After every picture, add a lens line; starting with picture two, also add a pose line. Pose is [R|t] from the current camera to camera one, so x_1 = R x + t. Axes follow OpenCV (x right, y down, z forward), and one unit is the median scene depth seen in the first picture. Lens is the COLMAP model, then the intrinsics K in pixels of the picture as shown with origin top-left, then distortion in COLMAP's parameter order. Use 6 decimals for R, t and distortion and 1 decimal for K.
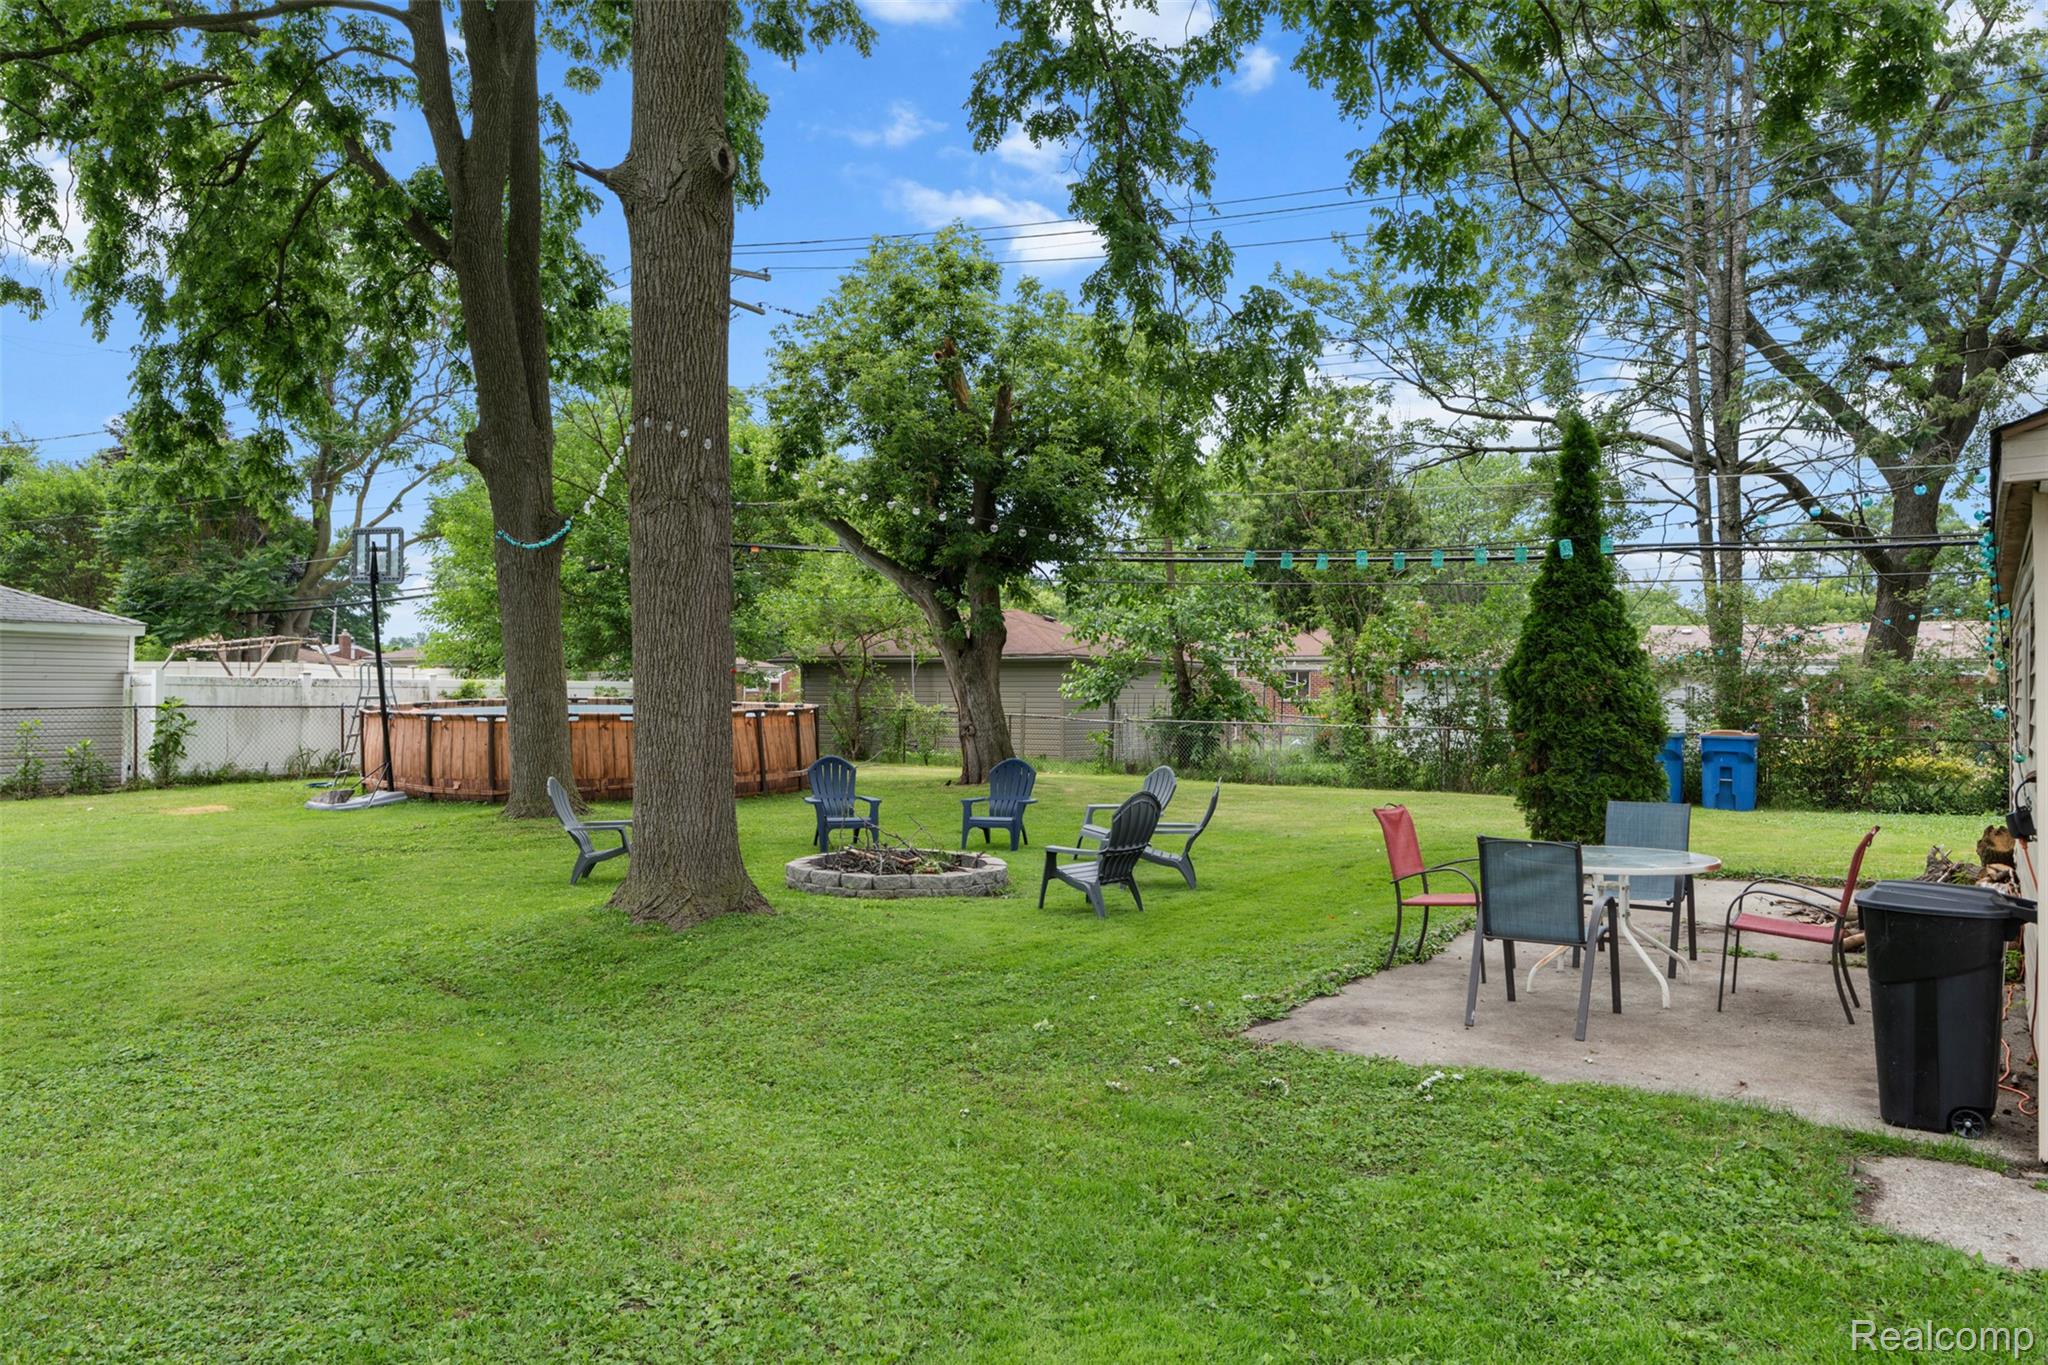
lens RADIAL K [[1456.9, 0, 1024.0], [0, 1456.9, 682.5], [0, 0, 1]] dist [0.002176, 0.000150]
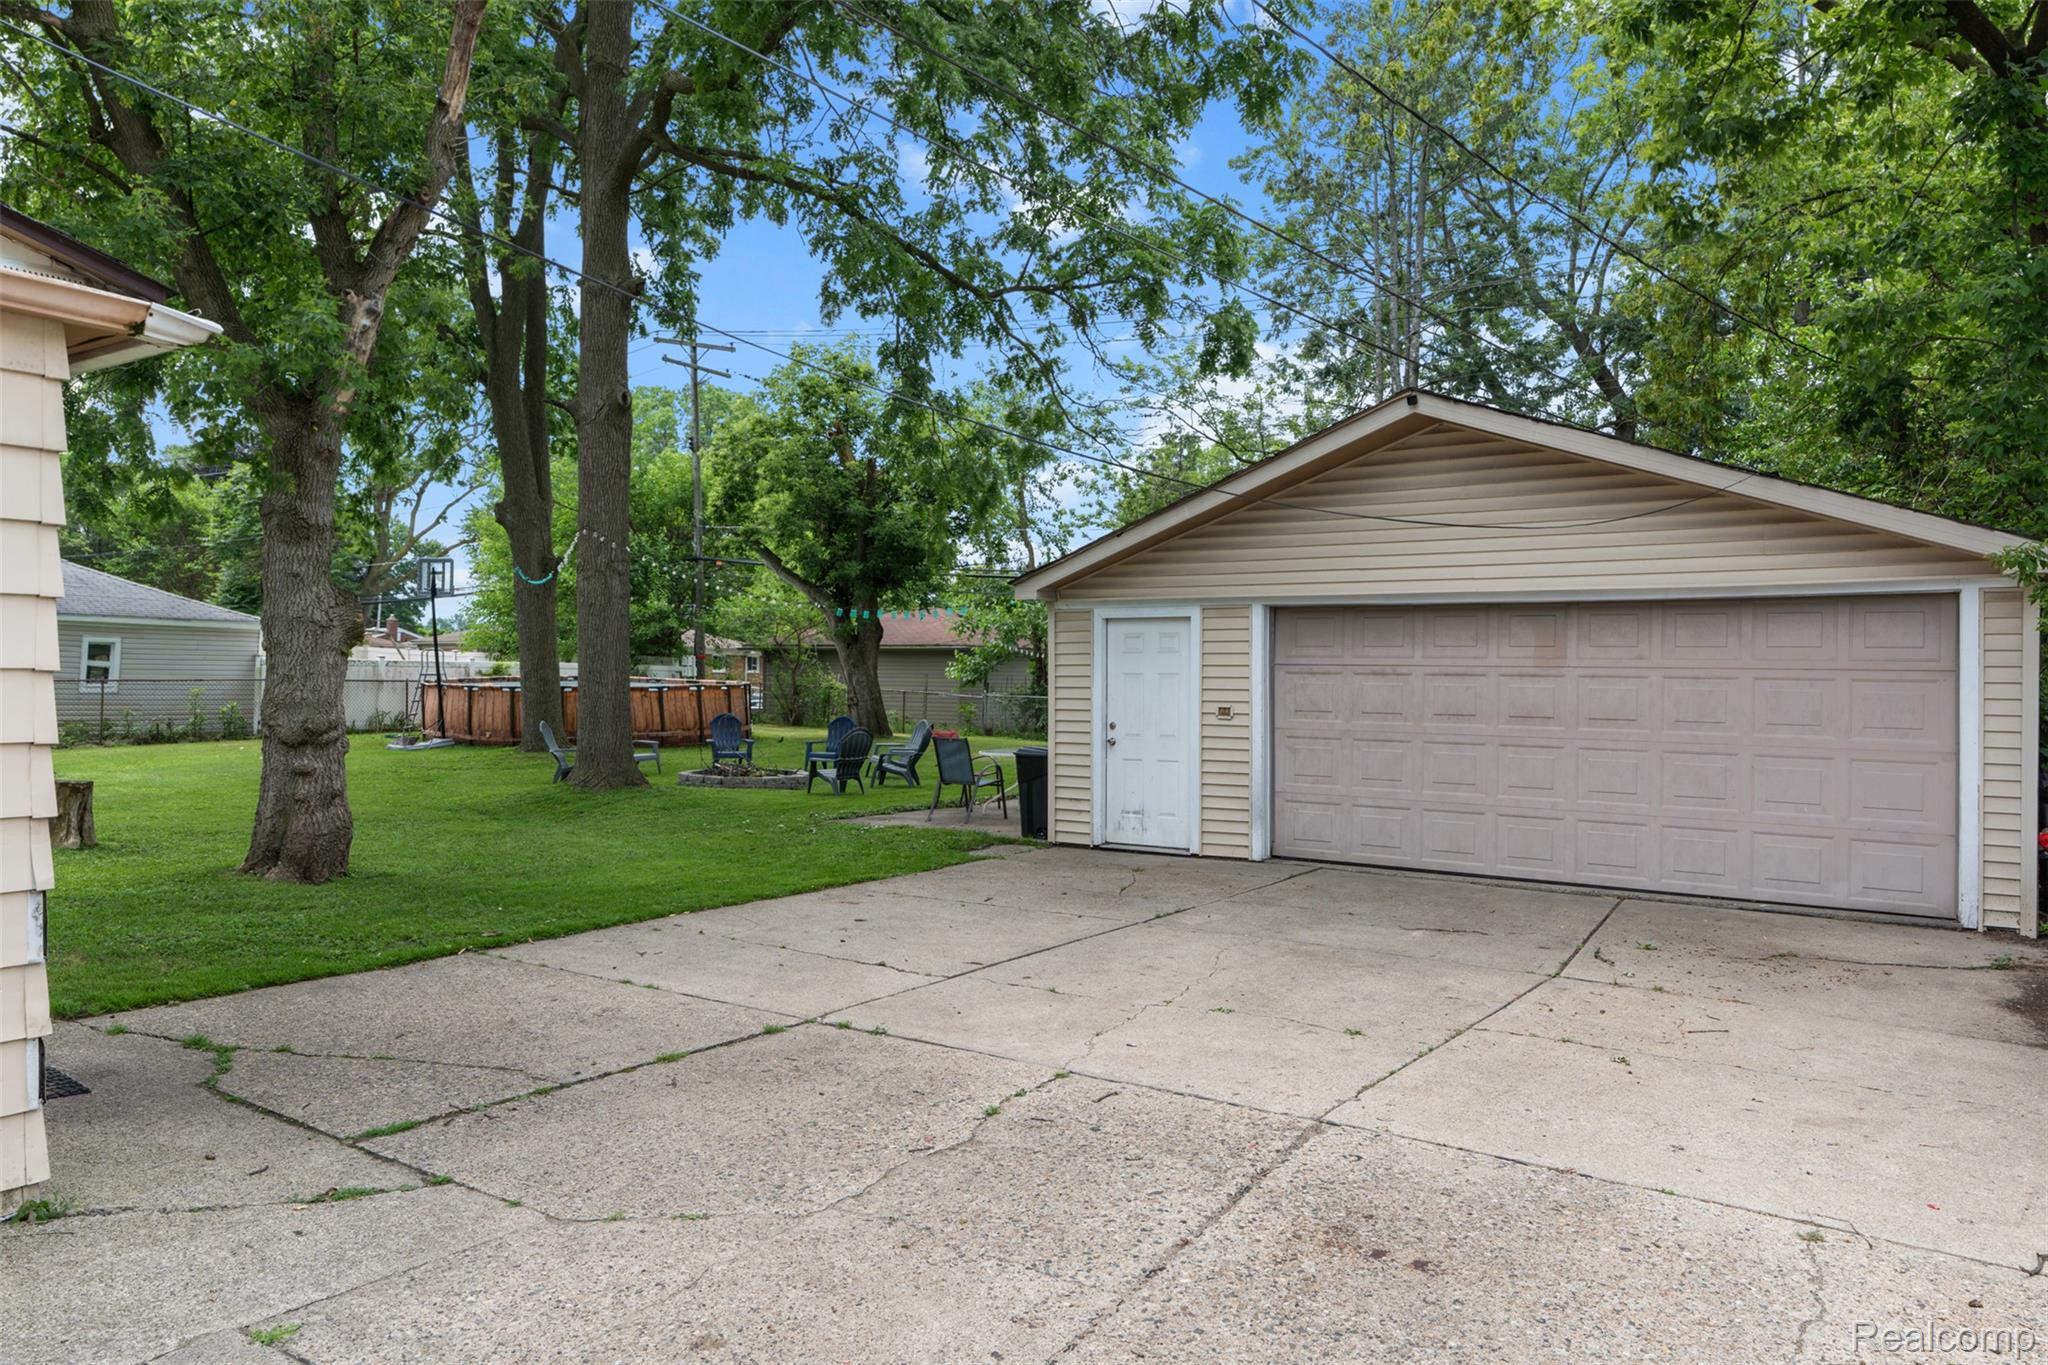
lens RADIAL K [[1432.8, 0, 1022.2], [0, 1432.8, 664.1], [0, 0, 1]] dist [-0.001824, 0.000357]
pose [[0.999824, 0.007104, -0.017350, 0.146756], [-0.007134, 0.999973, -0.001669, -0.001302], [0.017337, 0.001793, 0.999848, -0.367643]]
